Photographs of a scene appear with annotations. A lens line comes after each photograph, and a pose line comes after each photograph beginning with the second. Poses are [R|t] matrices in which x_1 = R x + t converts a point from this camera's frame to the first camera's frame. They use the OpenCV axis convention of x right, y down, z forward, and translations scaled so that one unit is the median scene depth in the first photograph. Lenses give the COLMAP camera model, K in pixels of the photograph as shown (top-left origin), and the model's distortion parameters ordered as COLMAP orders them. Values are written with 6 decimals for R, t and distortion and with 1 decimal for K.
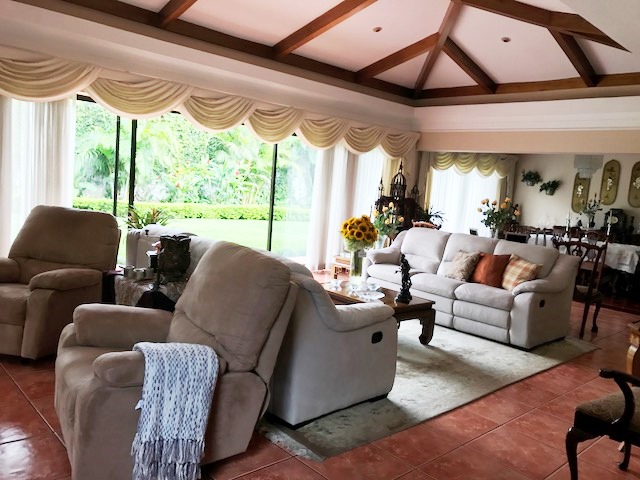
lens RADIAL K [[531.8, 0, 316.7], [0, 531.8, 239.4], [0, 0, 1]] dist [0.047377, -0.016491]
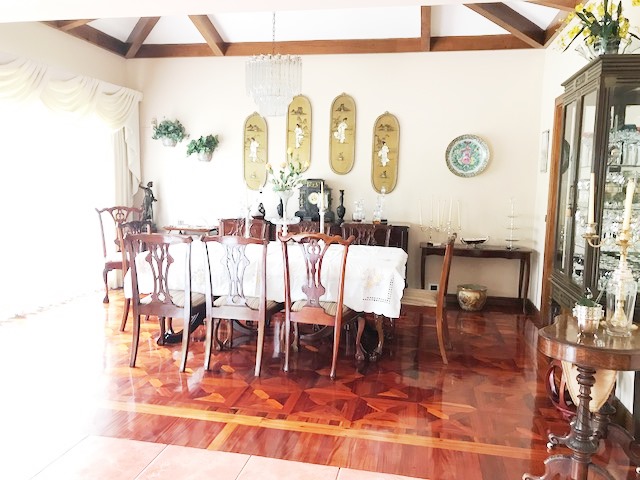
lens RADIAL K [[531.8, 0, 317.8], [0, 531.8, 240.2], [0, 0, 1]] dist [0.047377, -0.016491]
pose [[0.806390, -0.135096, 0.575747, 0.210005], [0.106689, 0.990817, 0.083063, -0.037148], [-0.581681, -0.005555, 0.813398, 0.507377]]
